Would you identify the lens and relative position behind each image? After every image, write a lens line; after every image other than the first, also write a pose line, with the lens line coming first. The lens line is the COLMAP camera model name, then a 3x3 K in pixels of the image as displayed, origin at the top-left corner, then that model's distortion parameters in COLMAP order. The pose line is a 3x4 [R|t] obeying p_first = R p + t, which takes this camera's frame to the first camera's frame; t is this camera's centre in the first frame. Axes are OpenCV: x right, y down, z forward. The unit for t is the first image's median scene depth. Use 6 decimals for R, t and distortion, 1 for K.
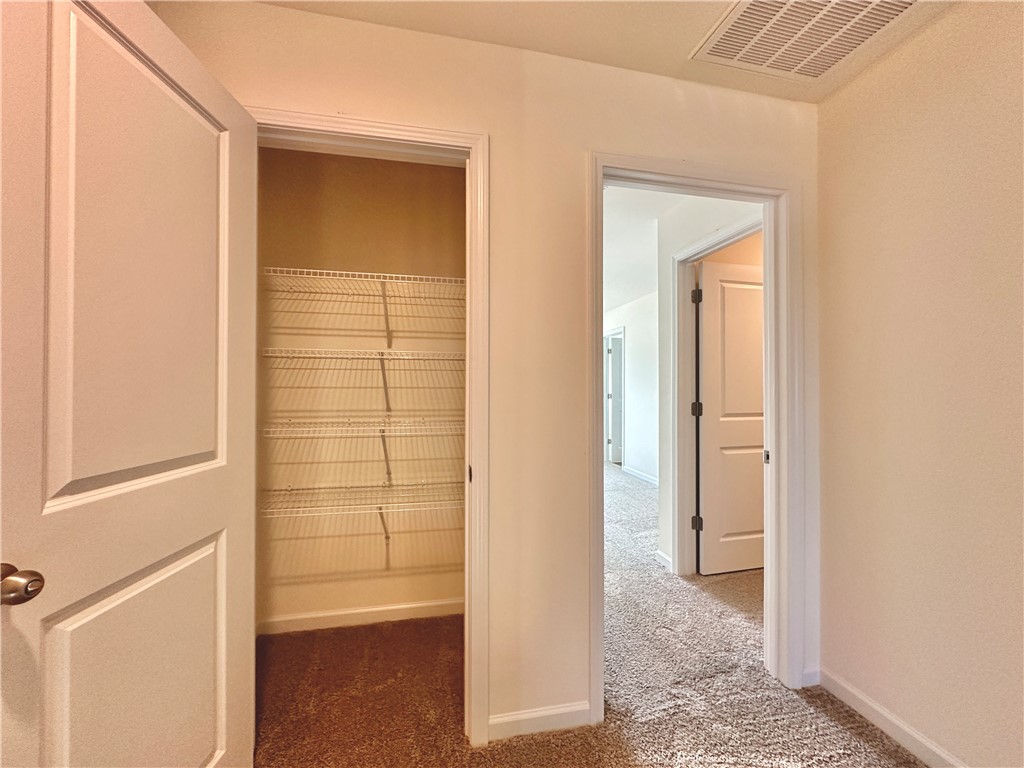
lens RADIAL K [[410.4, 0, 510.3], [0, 410.4, 387.7], [0, 0, 1]] dist [-0.000290, -0.000188]
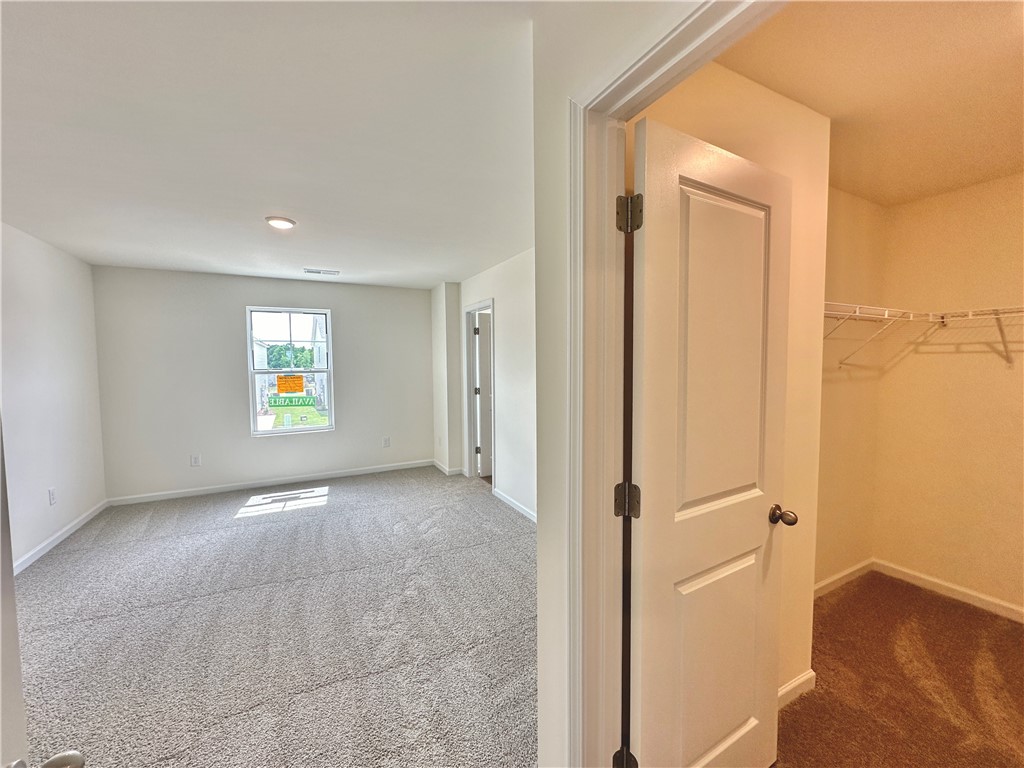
lens RADIAL K [[410.4, 0, 515.6], [0, 410.4, 387.7], [0, 0, 1]] dist [-0.000290, -0.000188]
pose [[0.956071, -0.027602, 0.291834, 0.235218], [0.009250, 0.997902, 0.064077, -0.084407], [-0.292990, -0.058563, 0.954320, 0.651266]]
